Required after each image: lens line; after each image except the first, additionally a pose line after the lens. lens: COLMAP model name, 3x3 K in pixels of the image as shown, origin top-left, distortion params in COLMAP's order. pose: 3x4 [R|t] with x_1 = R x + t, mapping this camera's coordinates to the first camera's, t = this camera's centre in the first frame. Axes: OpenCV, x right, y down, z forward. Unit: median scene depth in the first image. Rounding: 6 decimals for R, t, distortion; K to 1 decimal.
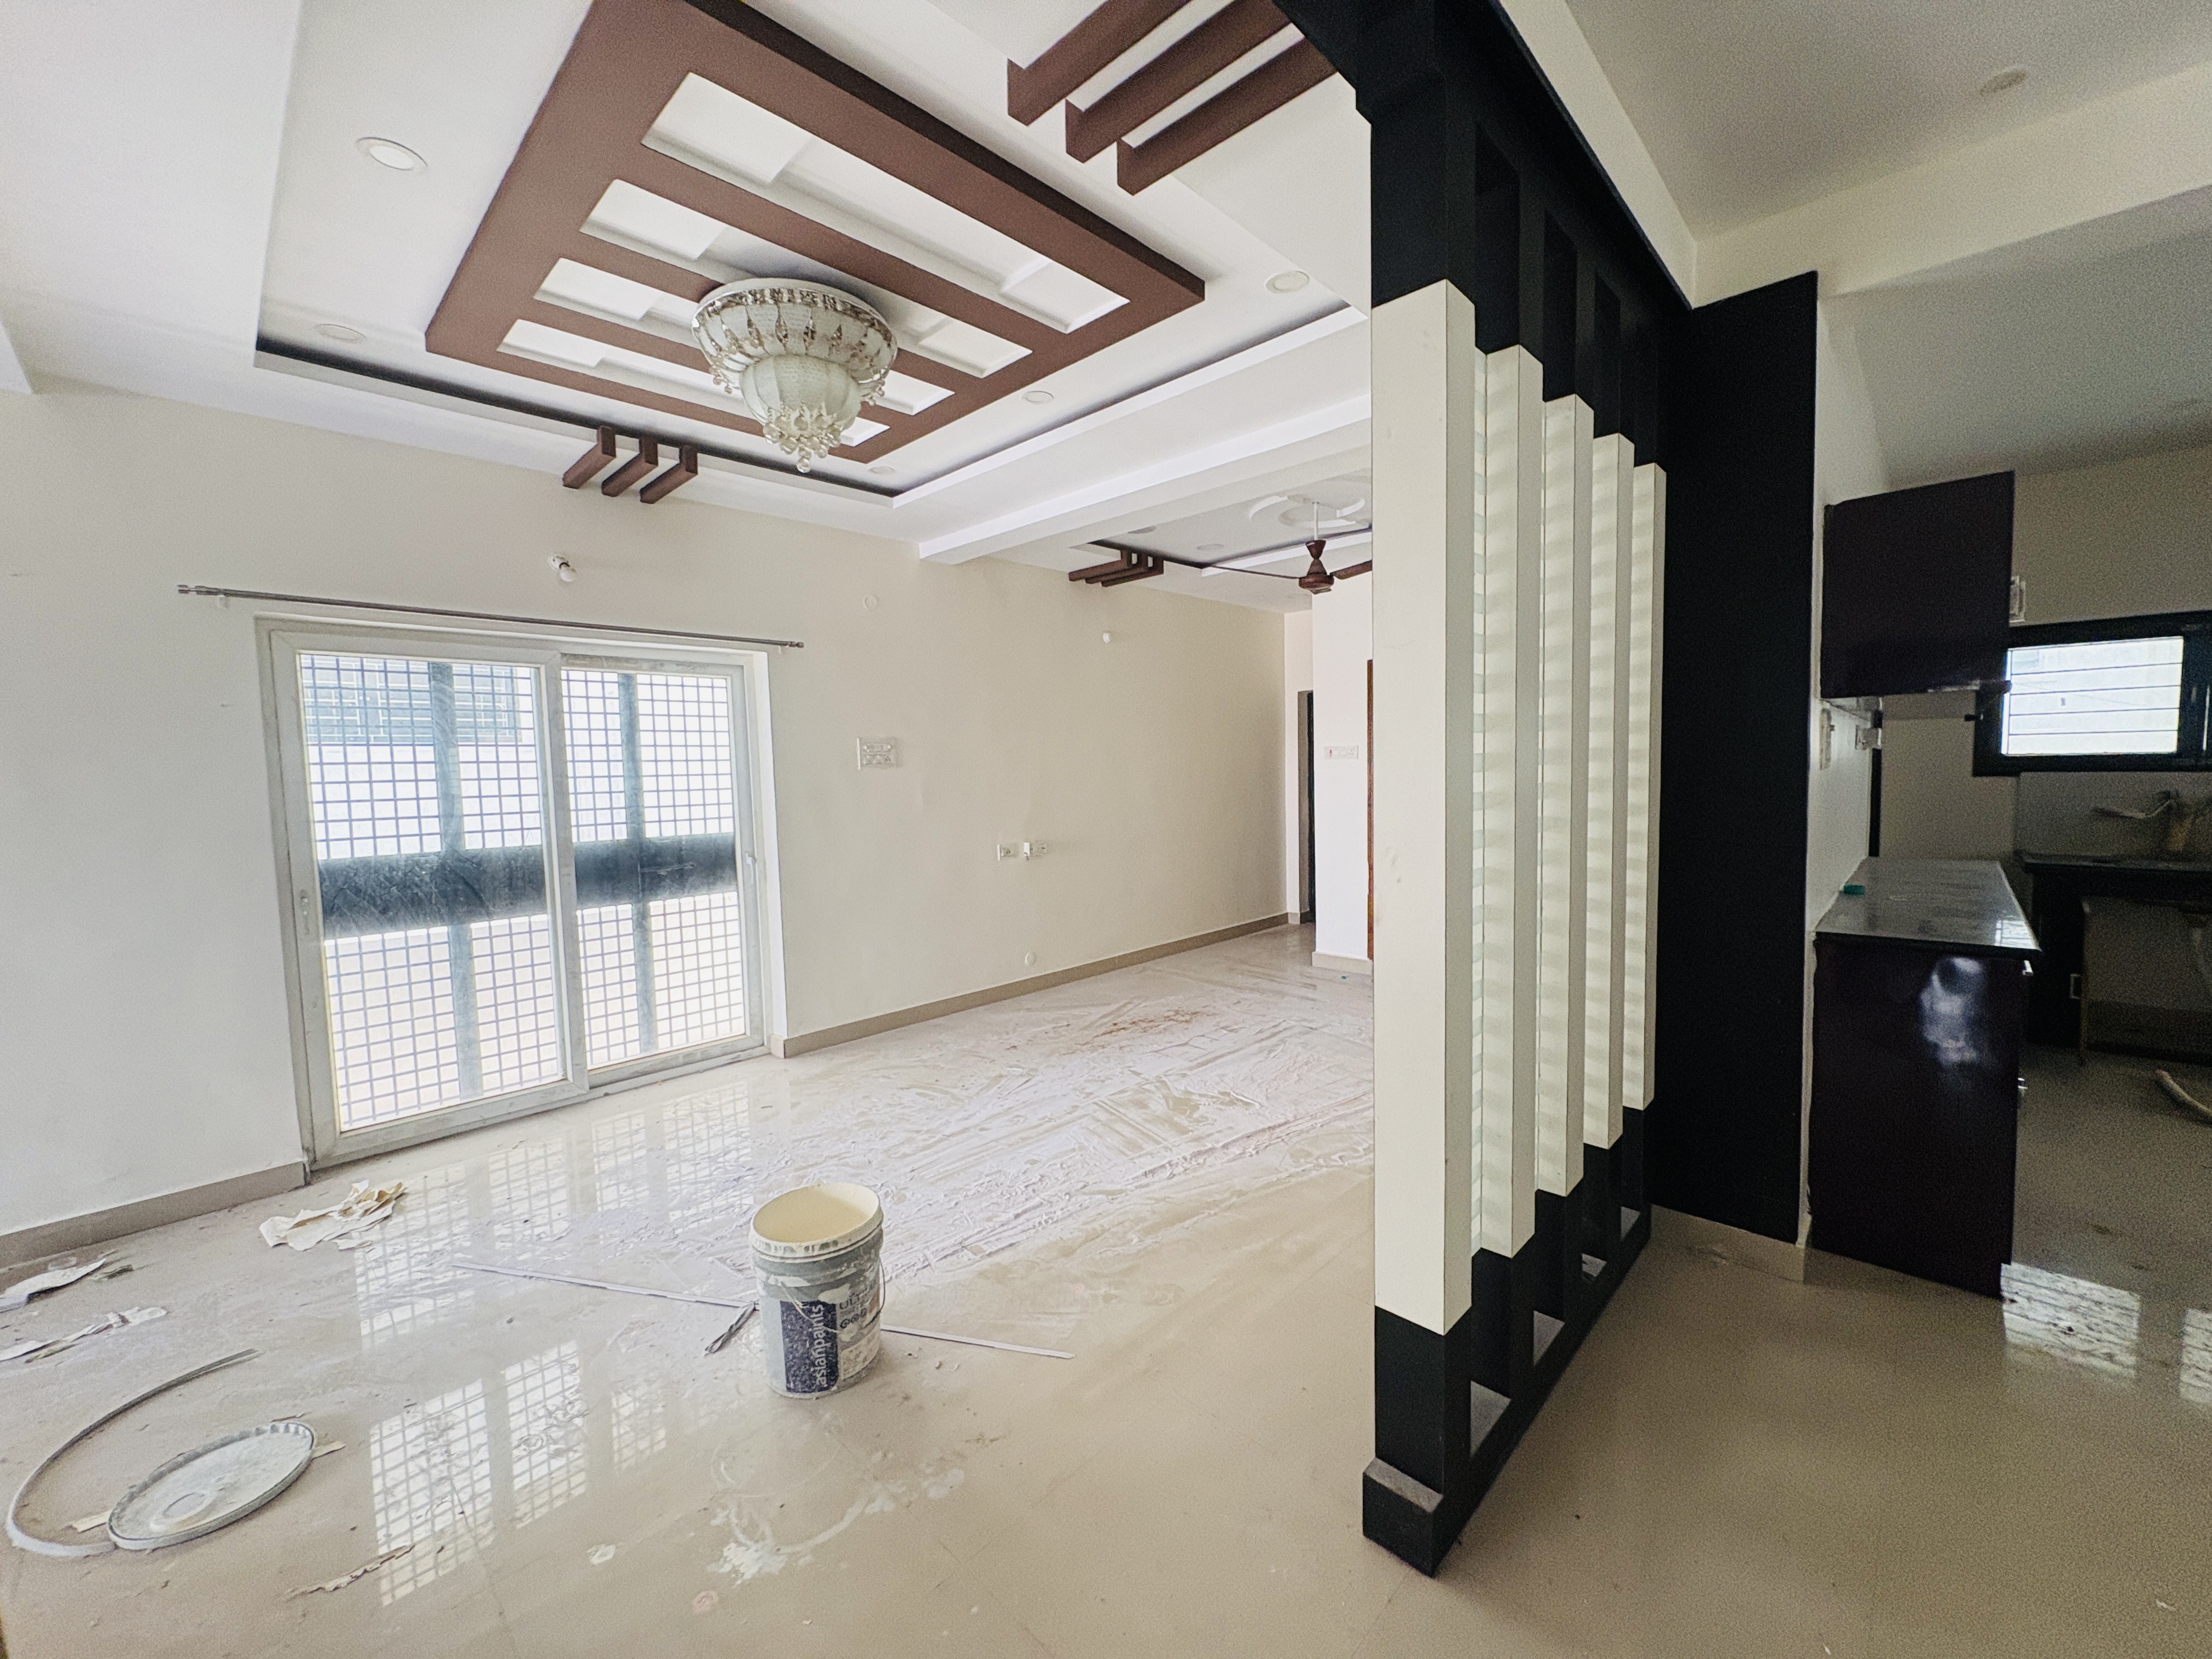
lens RADIAL K [[876.9, 0, 1099.5], [0, 876.9, 823.7], [0, 0, 1]] dist [-0.000367, -0.000392]
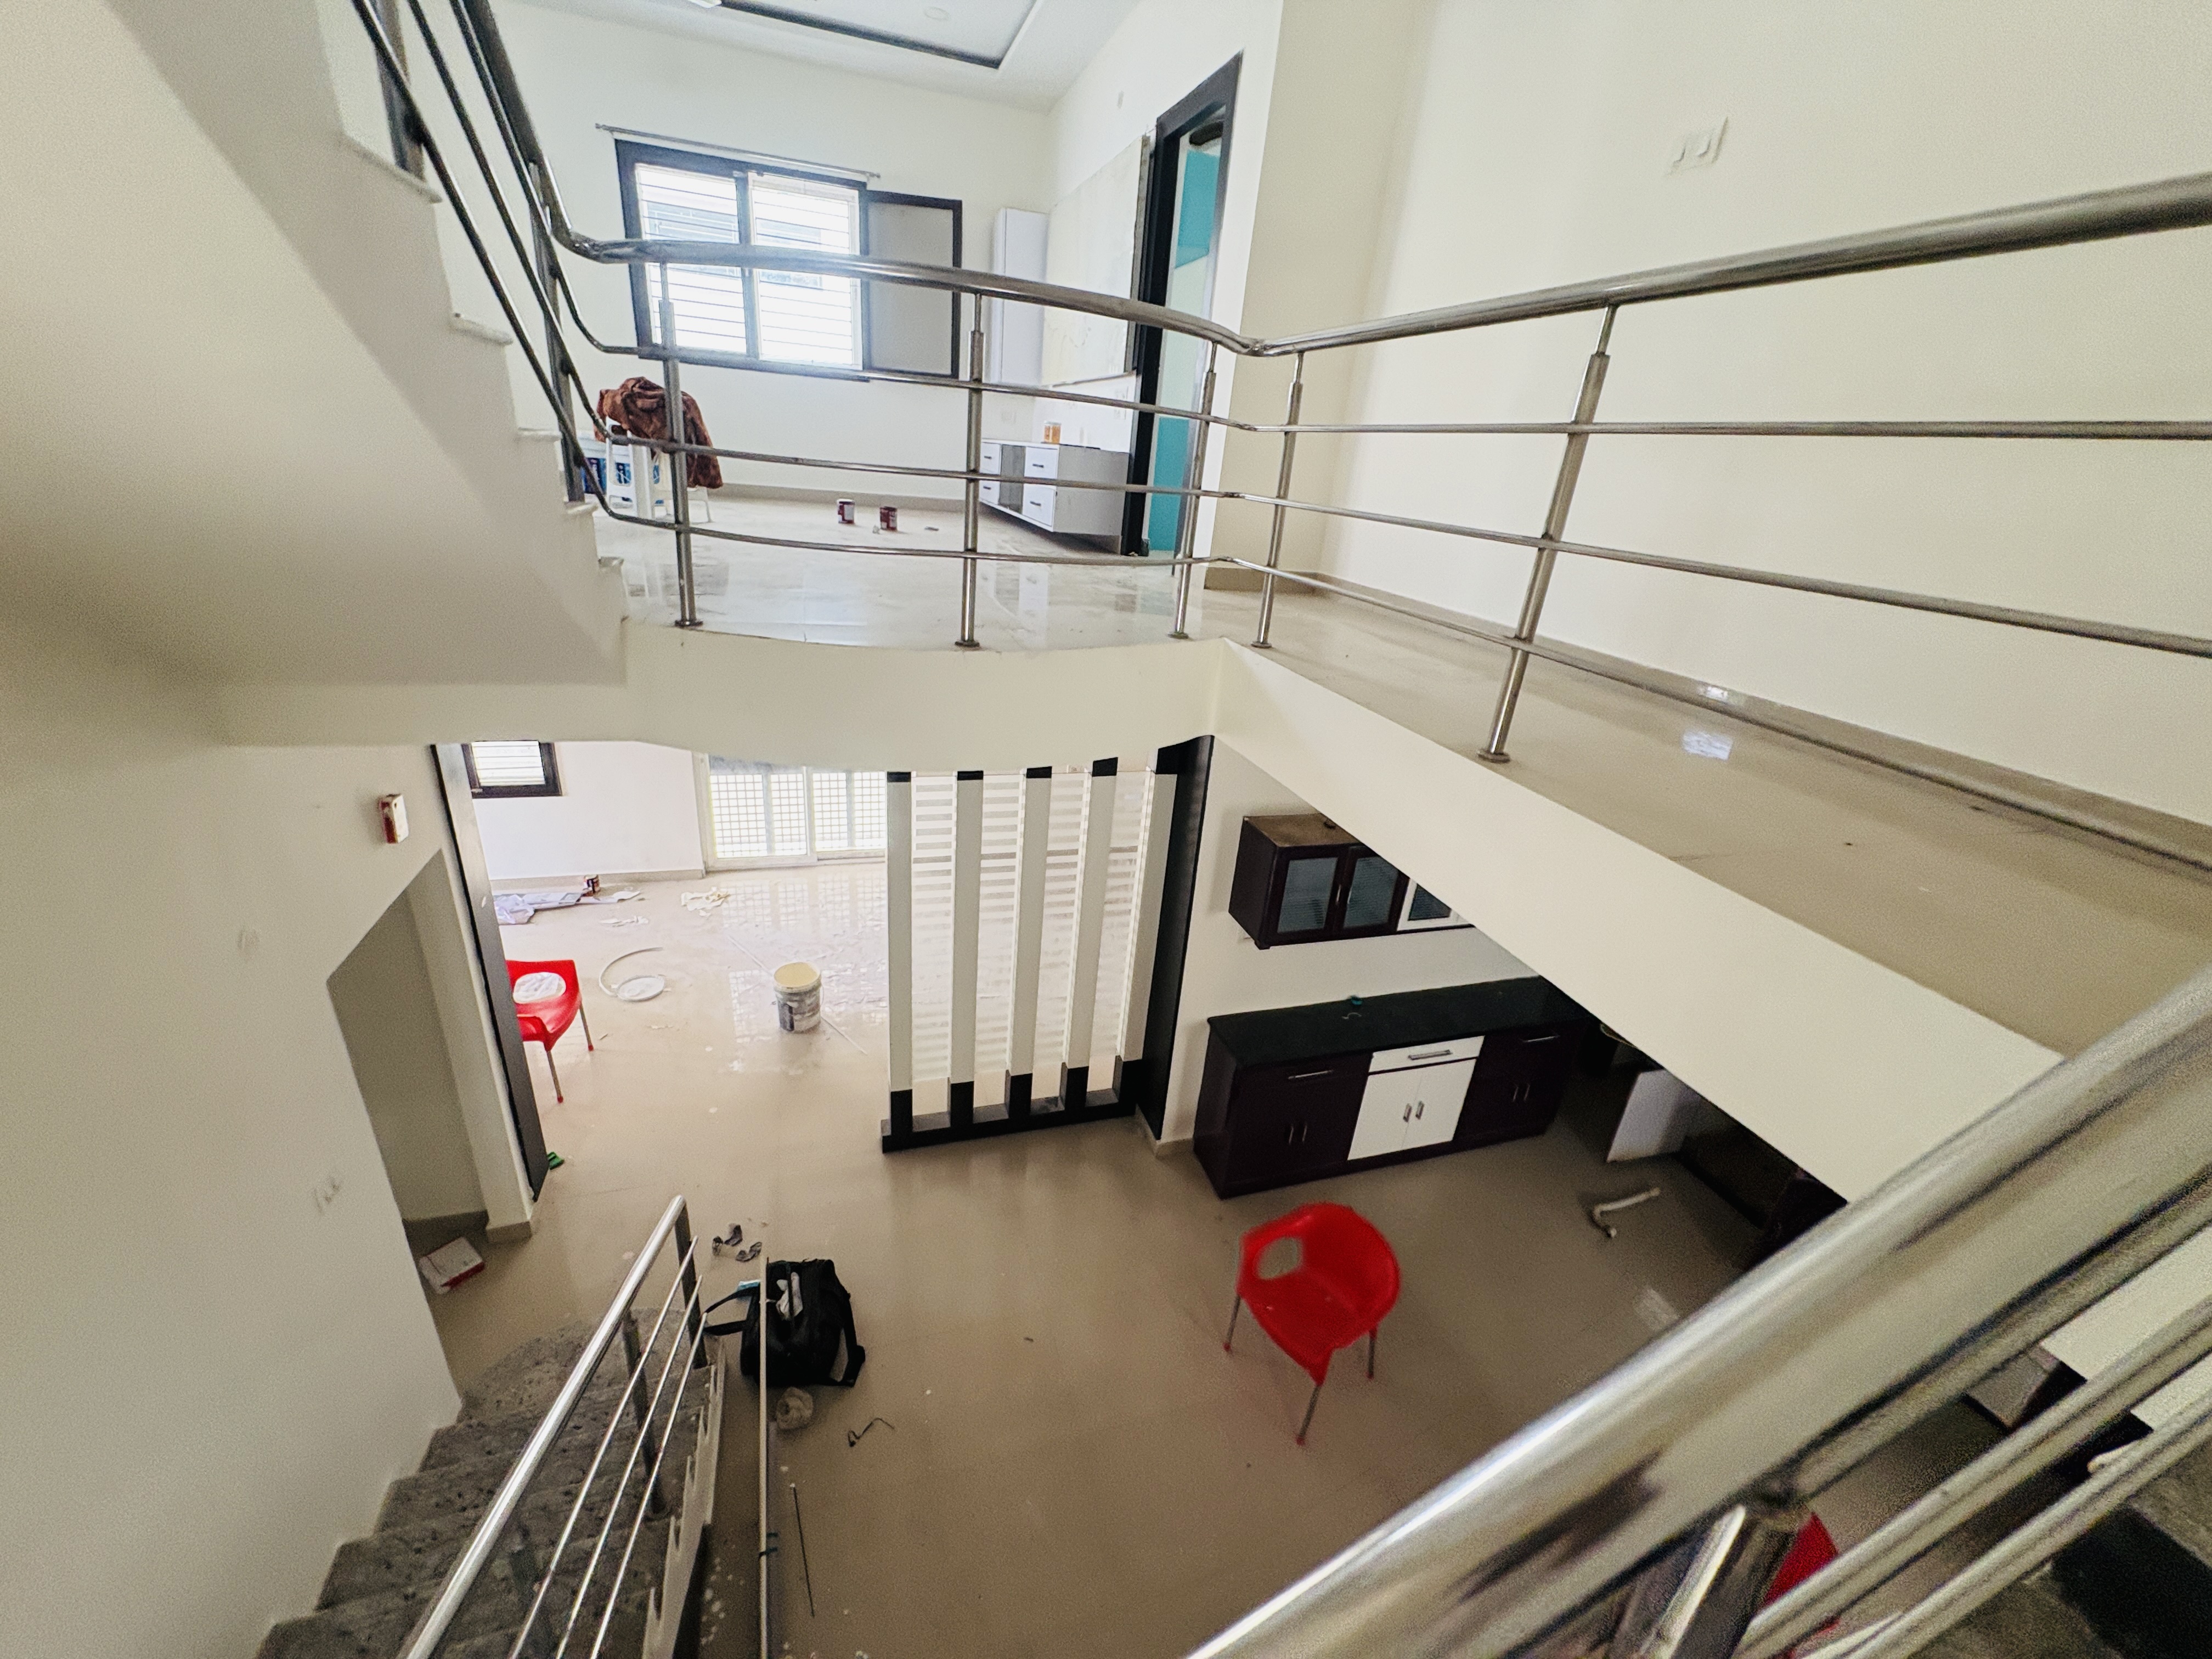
lens RADIAL K [[876.9, 0, 1109.8], [0, 876.9, 820.3], [0, 0, 1]] dist [-0.000367, -0.000392]
pose [[0.875603, 0.278044, -0.394983, 0.791847], [-0.138857, 0.928089, 0.345499, -0.580458], [0.462643, -0.247674, 0.851246, -0.405460]]
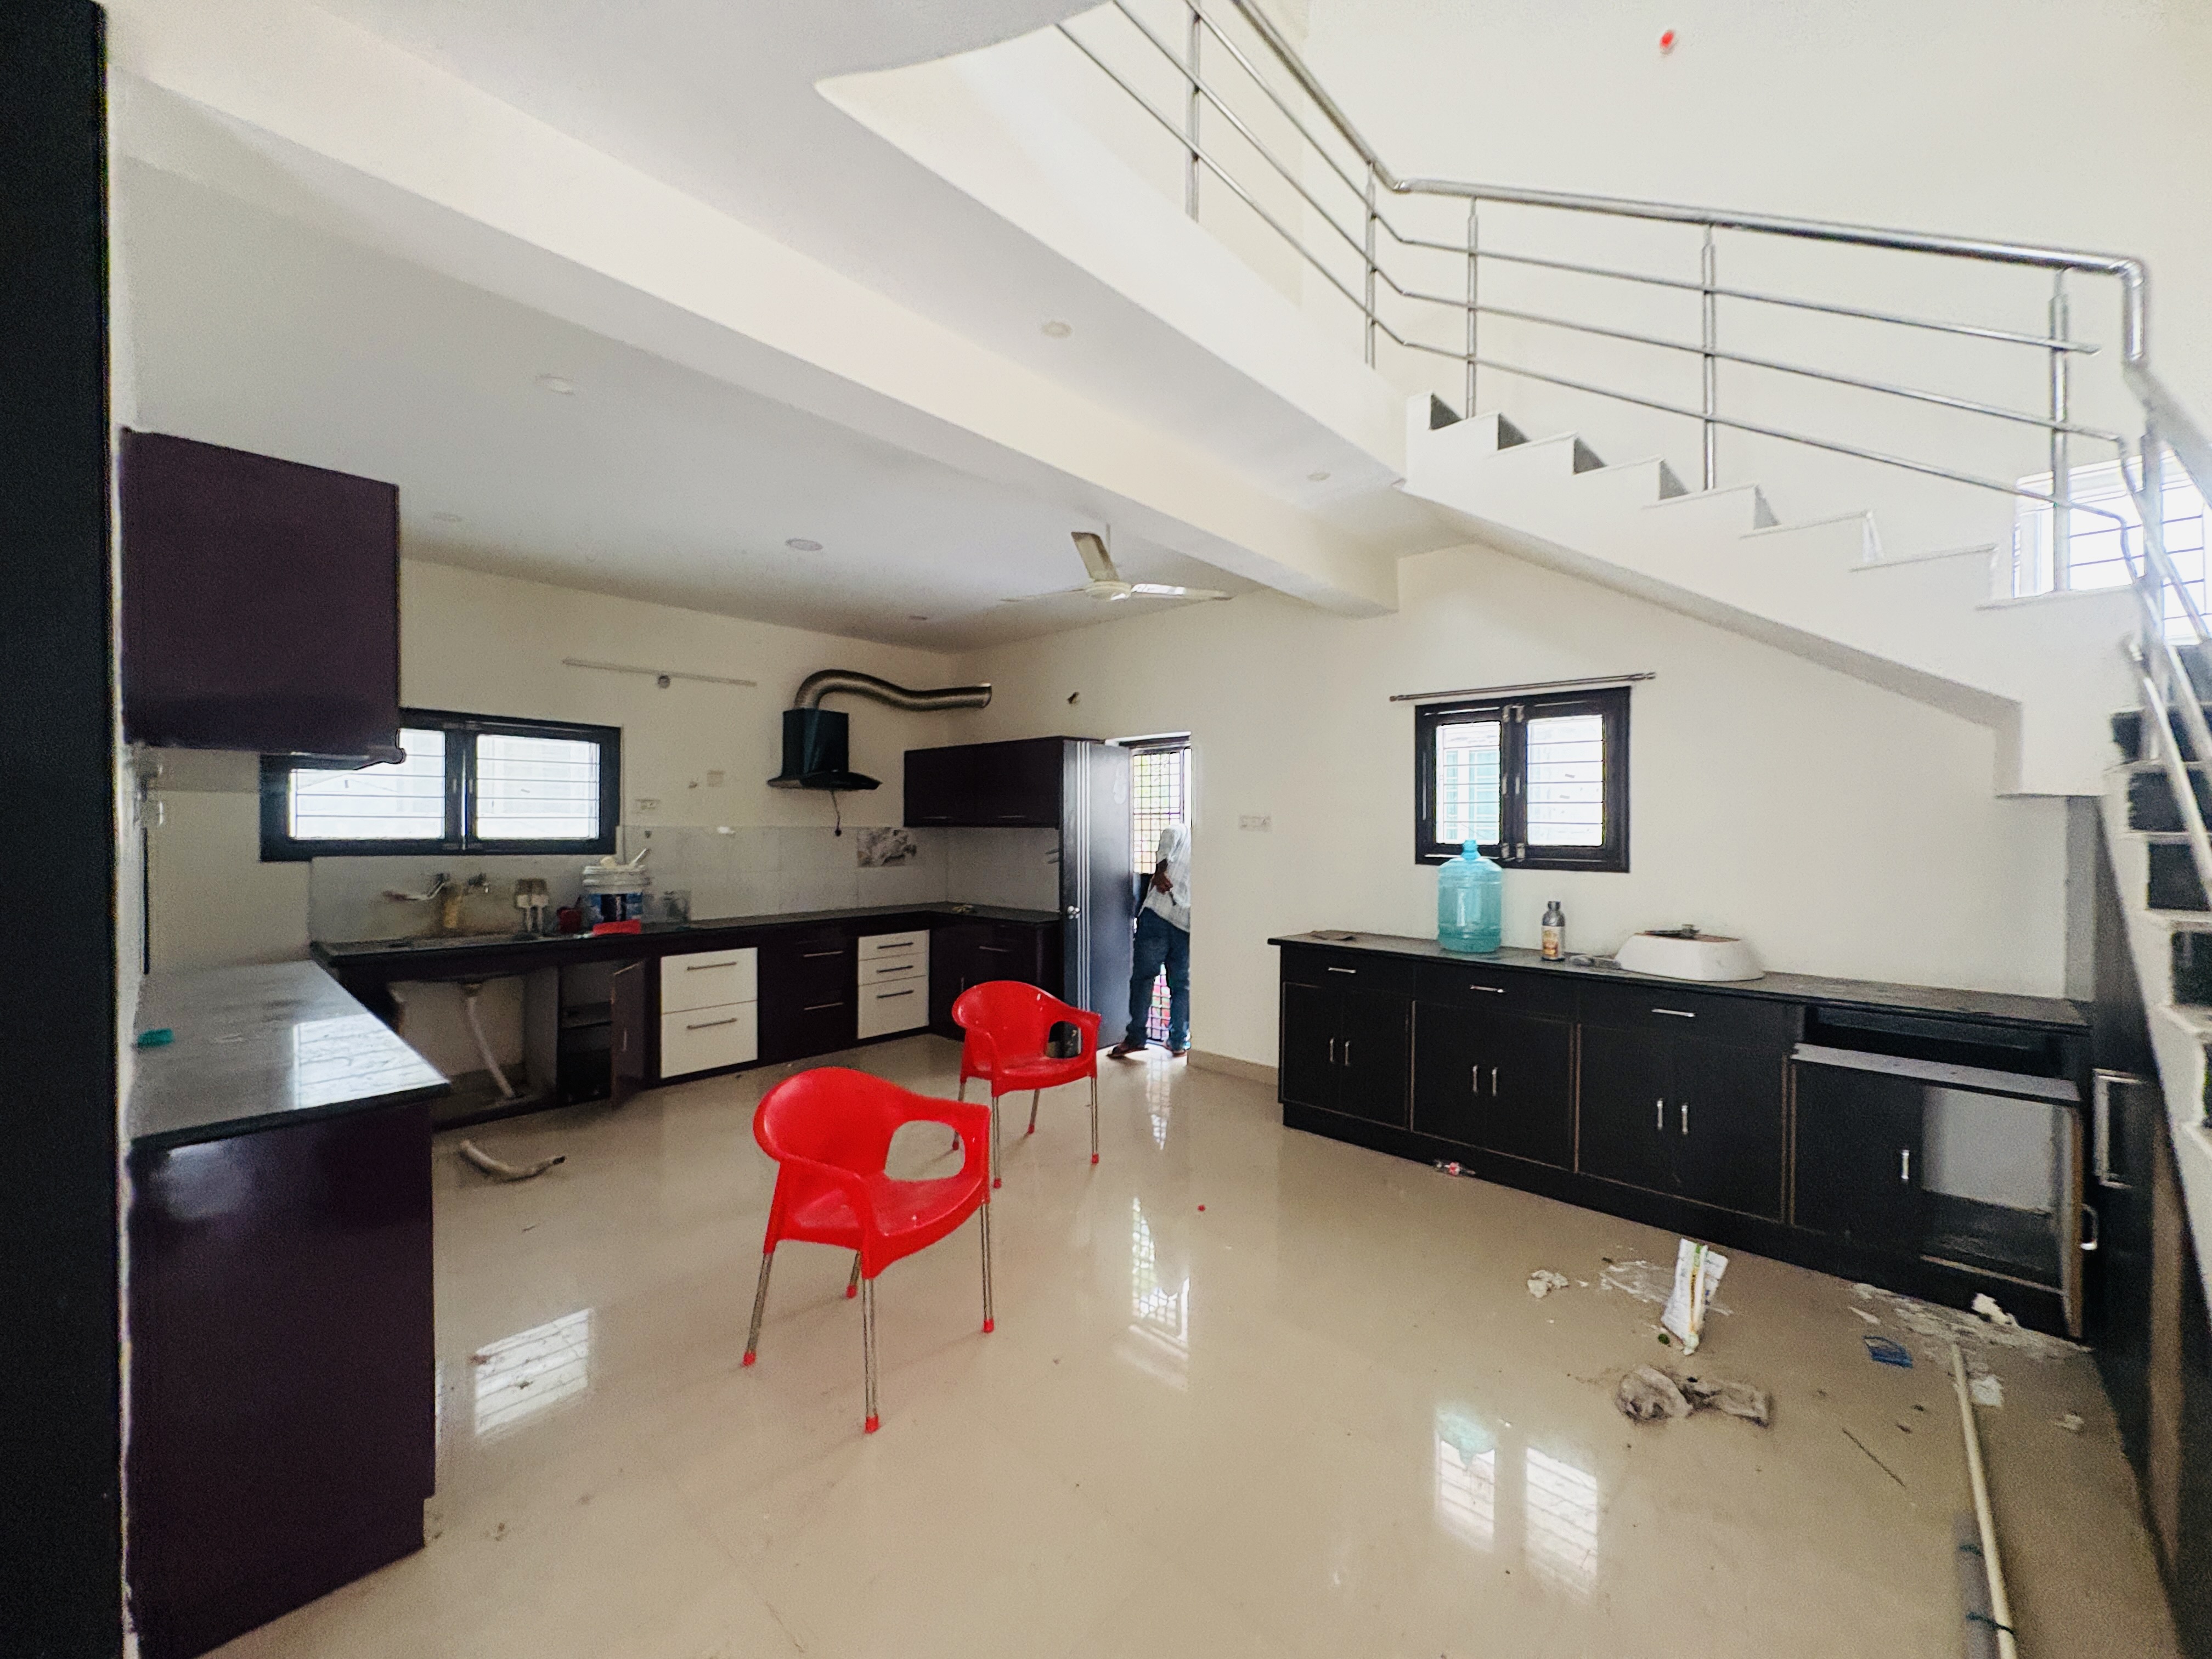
lens RADIAL K [[876.9, 0, 1111.9], [0, 876.9, 828.7], [0, 0, 1]] dist [-0.000367, -0.000392]
pose [[-0.018695, 0.022884, 0.999563, 0.138773], [0.063449, 0.997750, -0.021656, -0.019236], [-0.997810, 0.063016, -0.020105, 0.222419]]
